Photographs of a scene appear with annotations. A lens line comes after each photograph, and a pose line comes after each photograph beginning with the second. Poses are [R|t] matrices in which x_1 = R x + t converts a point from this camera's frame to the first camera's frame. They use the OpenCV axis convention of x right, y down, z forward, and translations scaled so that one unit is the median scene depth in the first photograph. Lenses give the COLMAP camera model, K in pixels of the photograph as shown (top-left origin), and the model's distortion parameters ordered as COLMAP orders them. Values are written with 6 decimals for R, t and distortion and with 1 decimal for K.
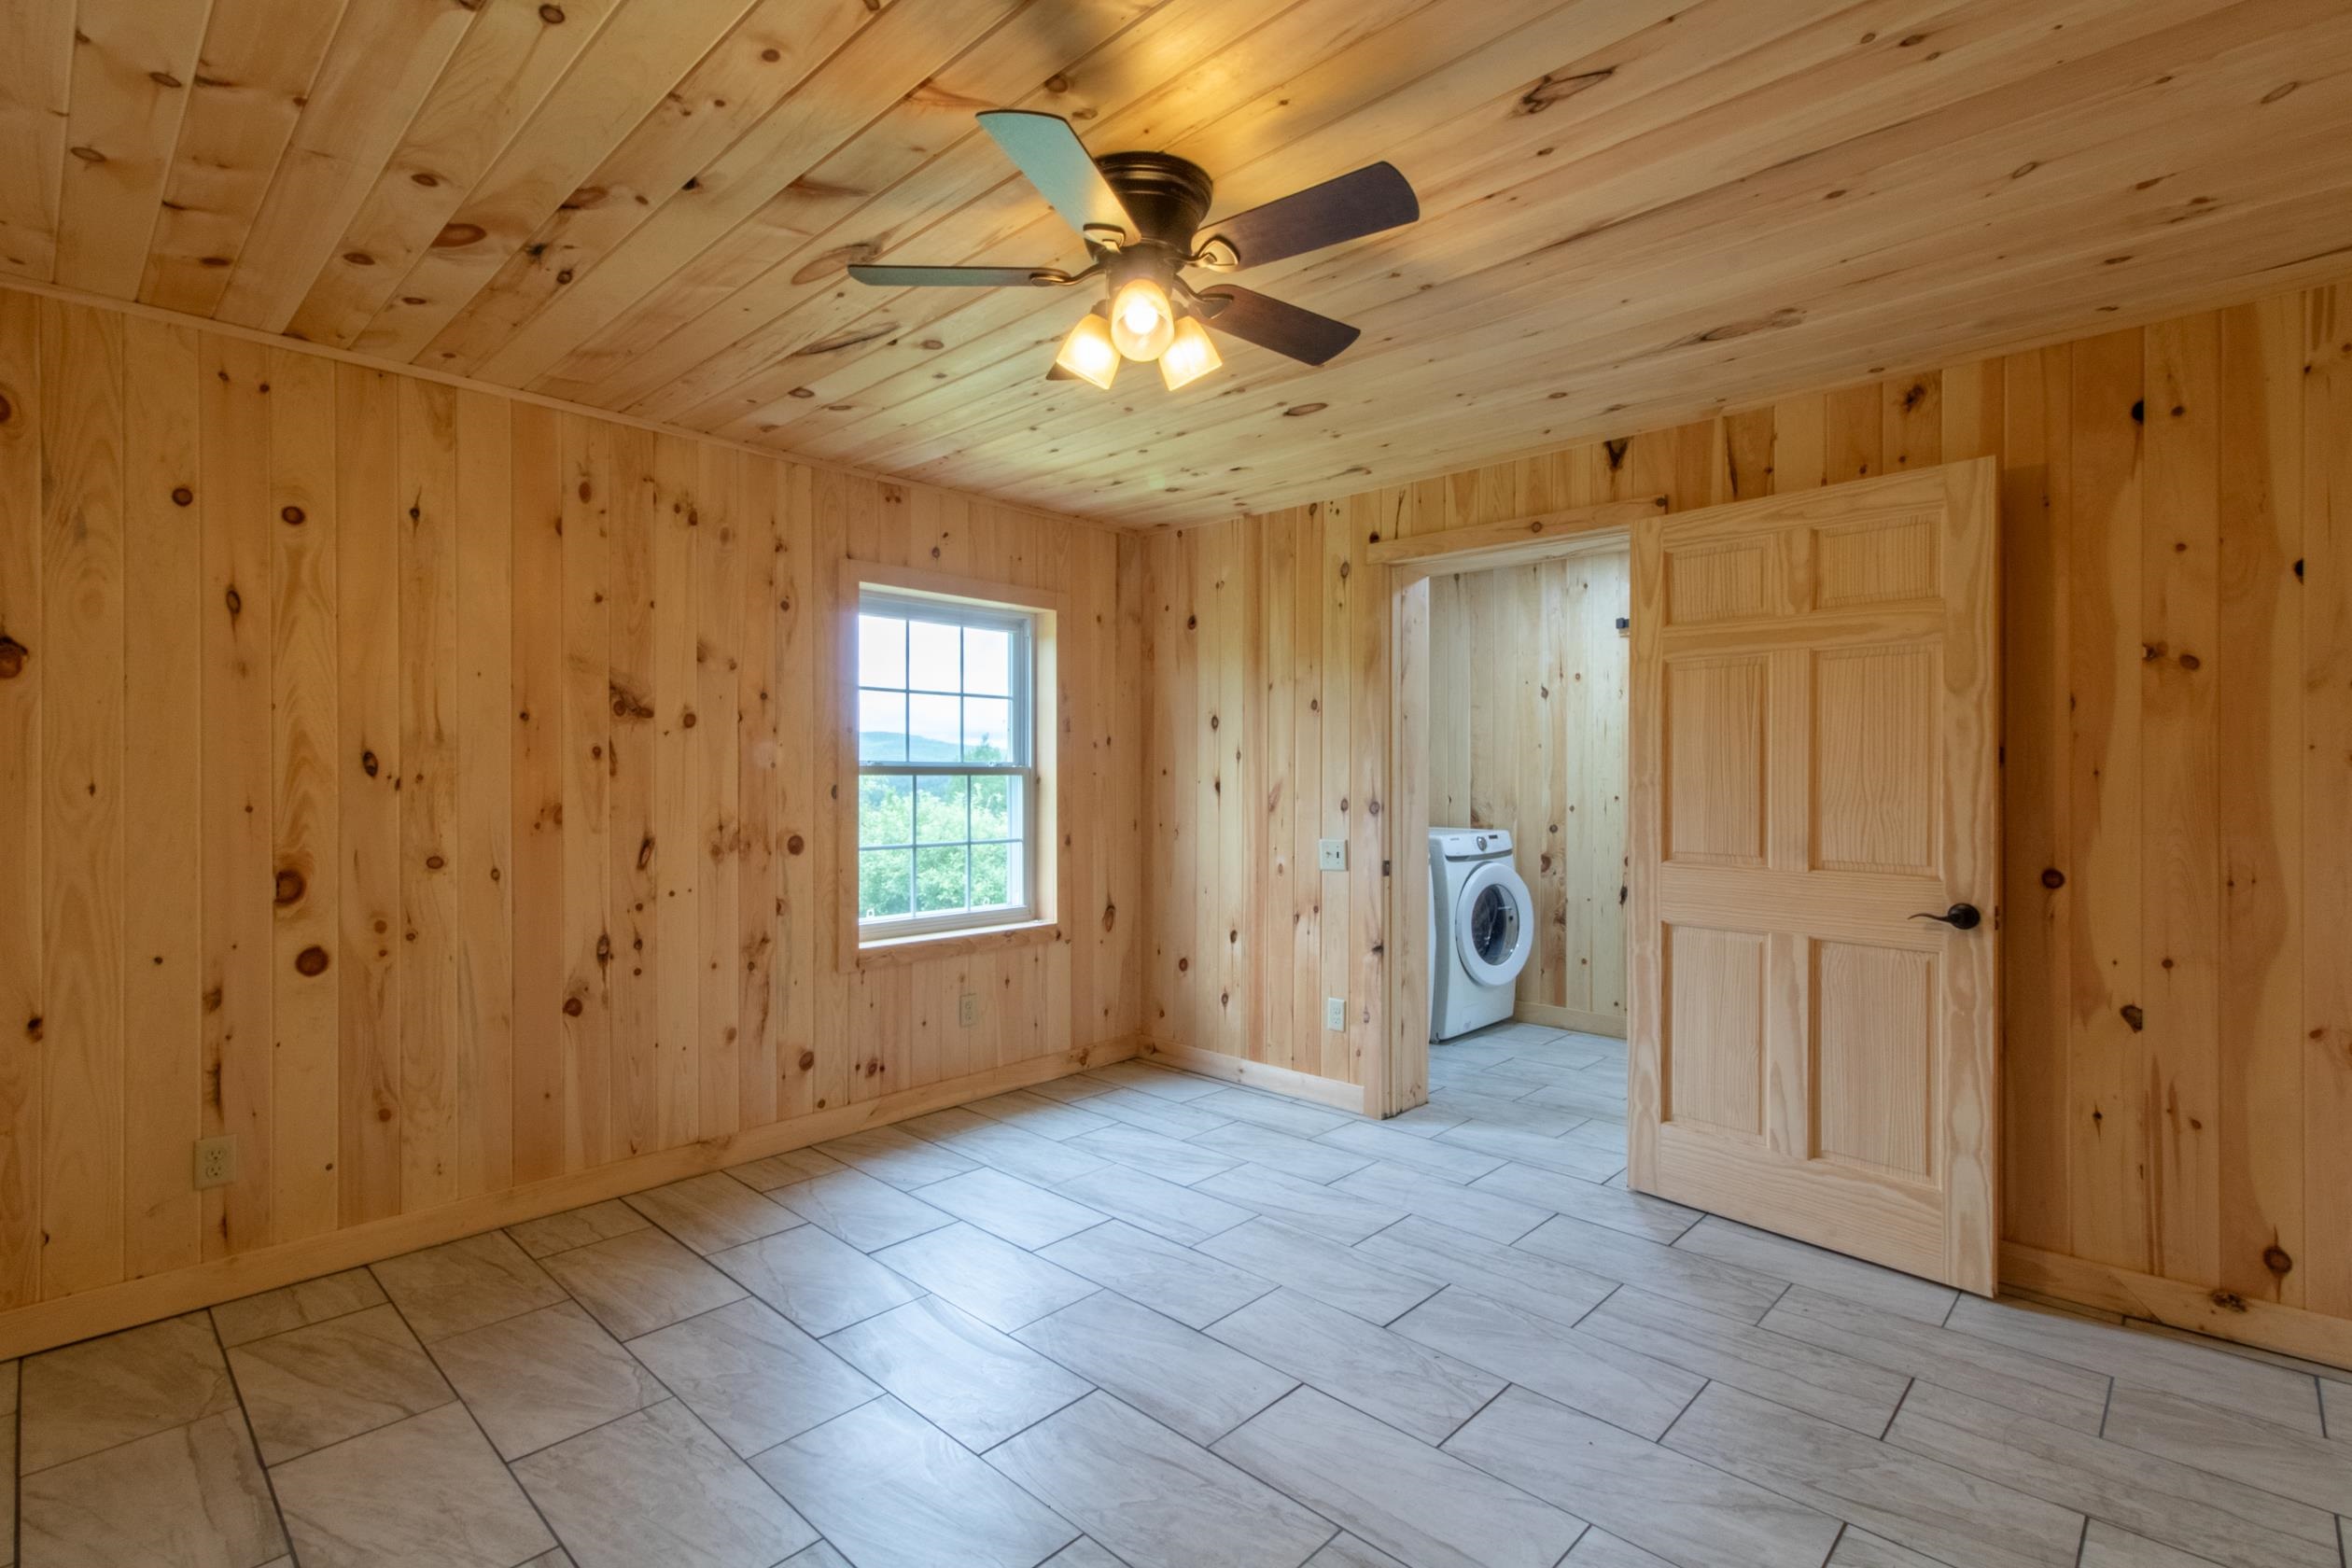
lens RADIAL K [[1103.9, 0, 1158.3], [0, 1103.9, 781.4], [0, 0, 1]] dist [0.000153, 0.001552]
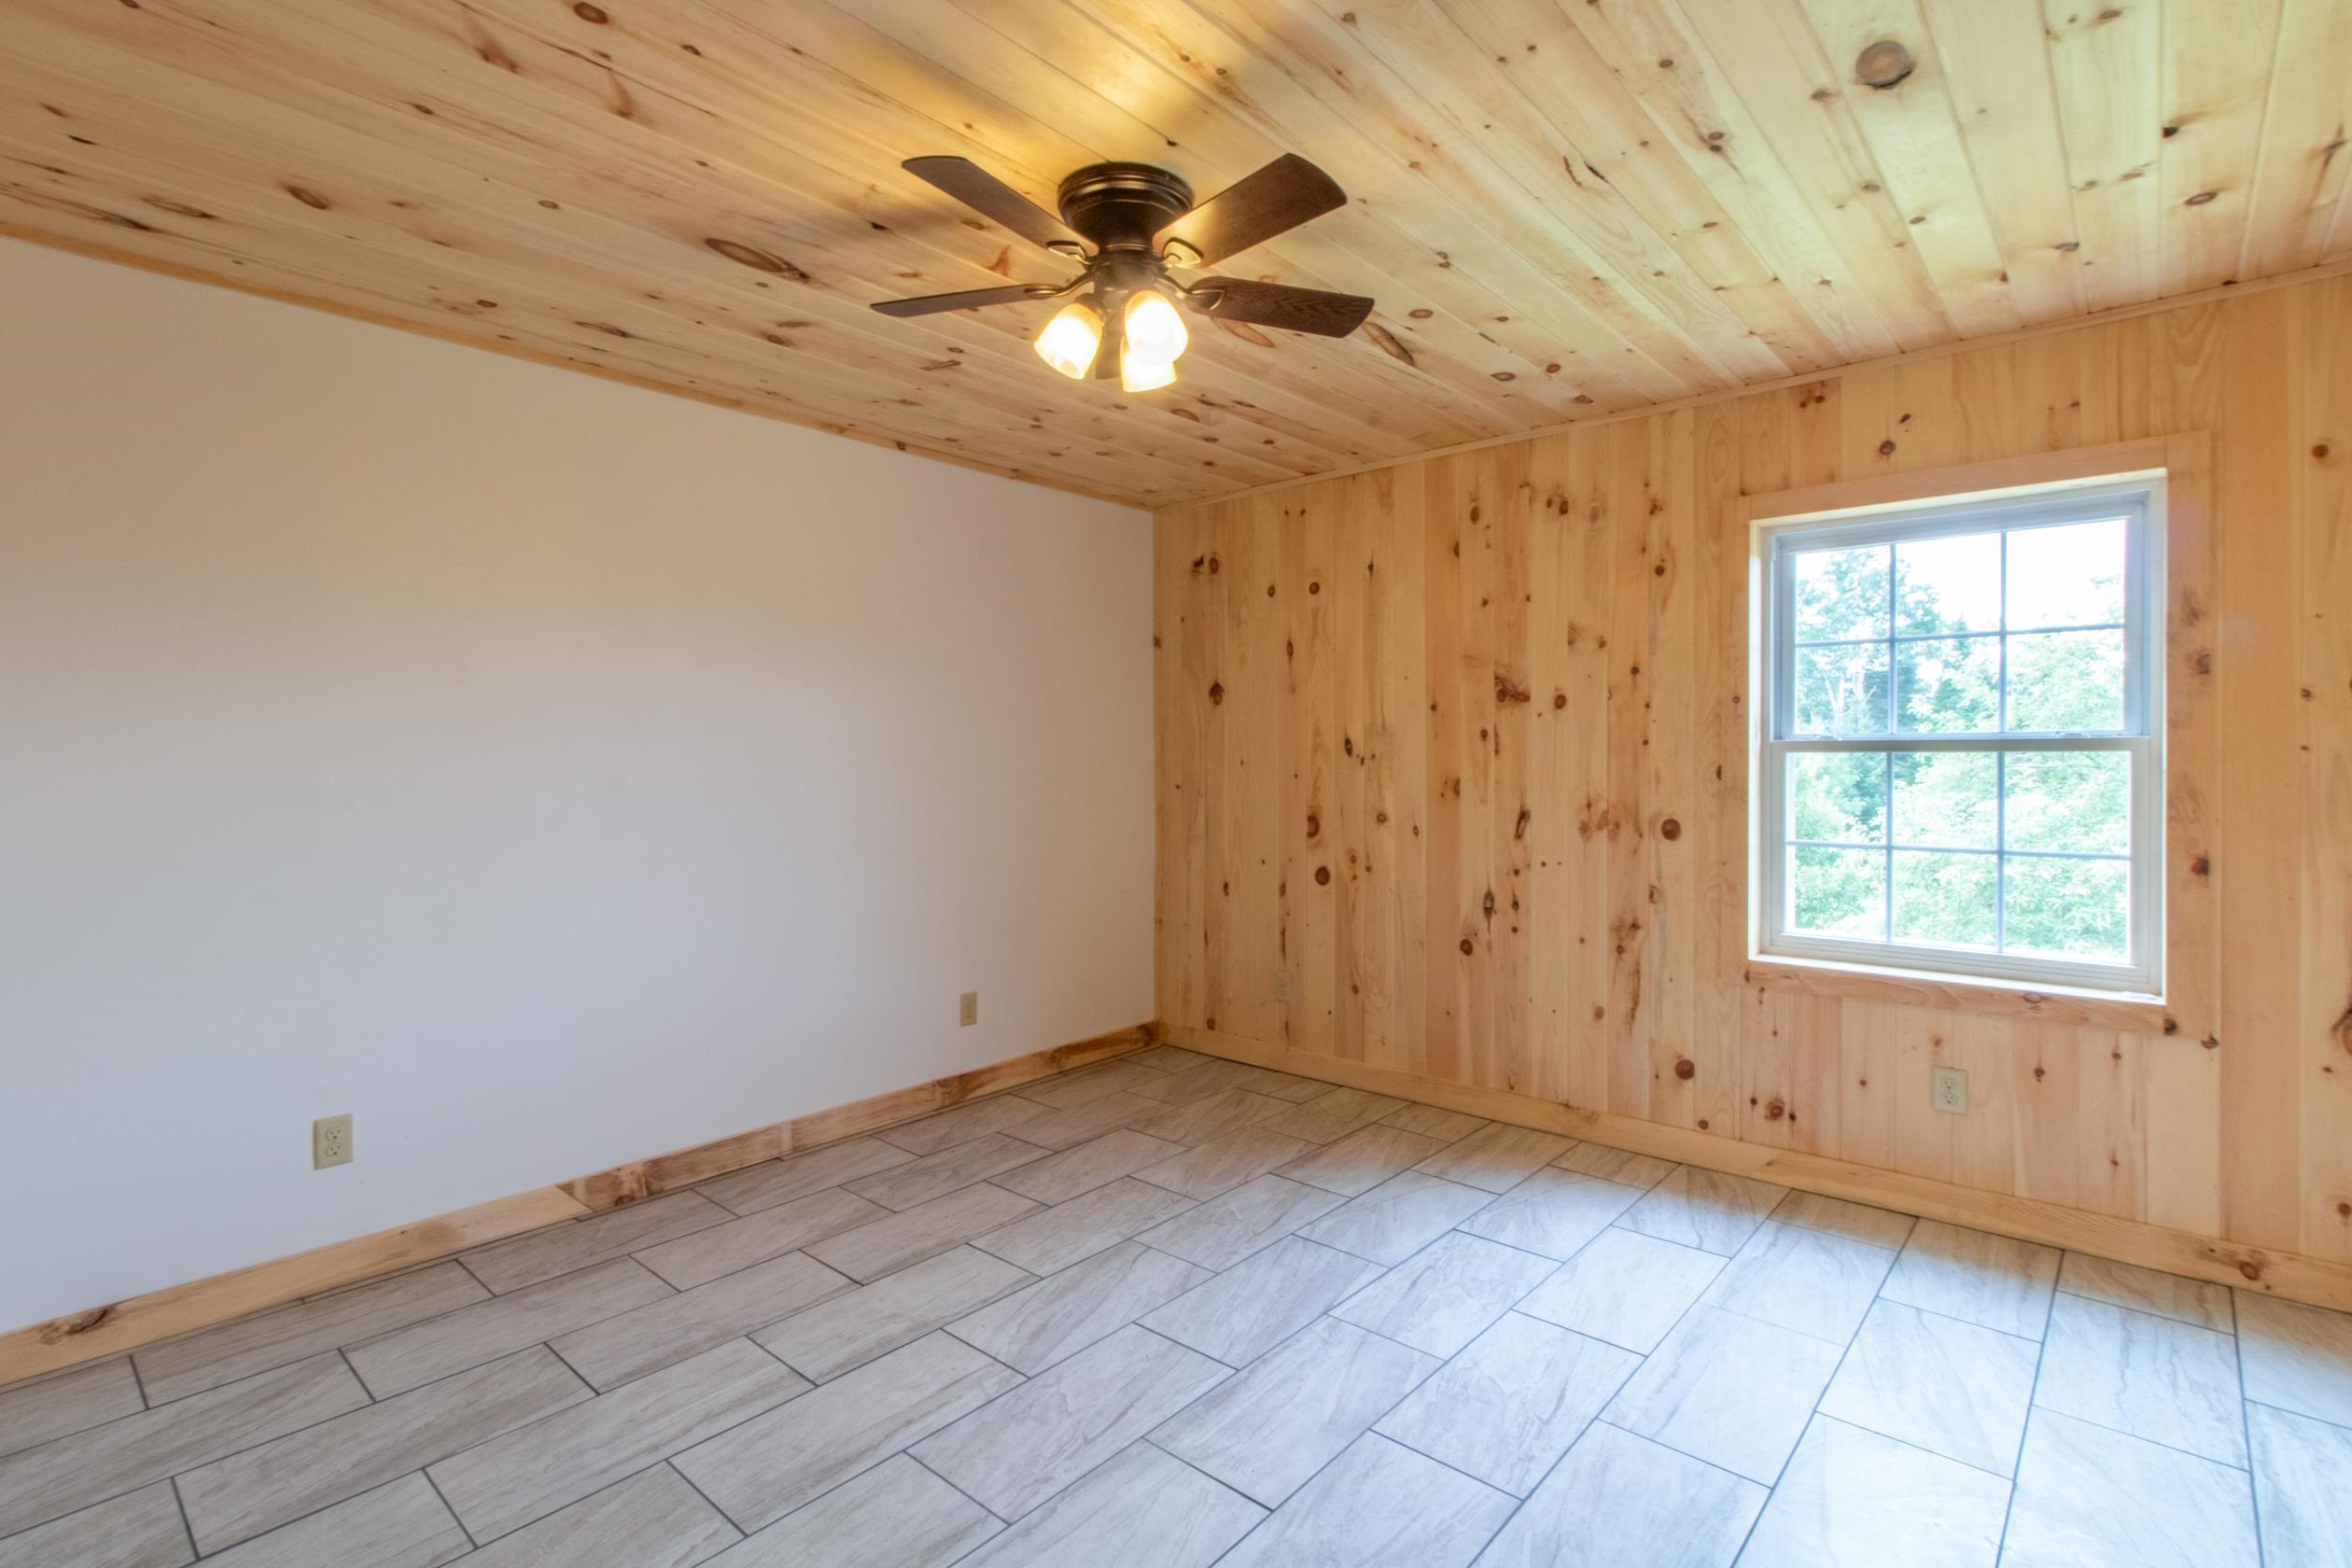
lens RADIAL K [[1103.9, 0, 1175.1], [0, 1103.9, 770.6], [0, 0, 1]] dist [0.000153, 0.001552]
pose [[0.035265, 0.014068, -0.999279, 0.635598], [-0.000796, 0.999901, 0.014049, -0.004256], [0.999378, 0.000300, 0.035273, 0.618592]]
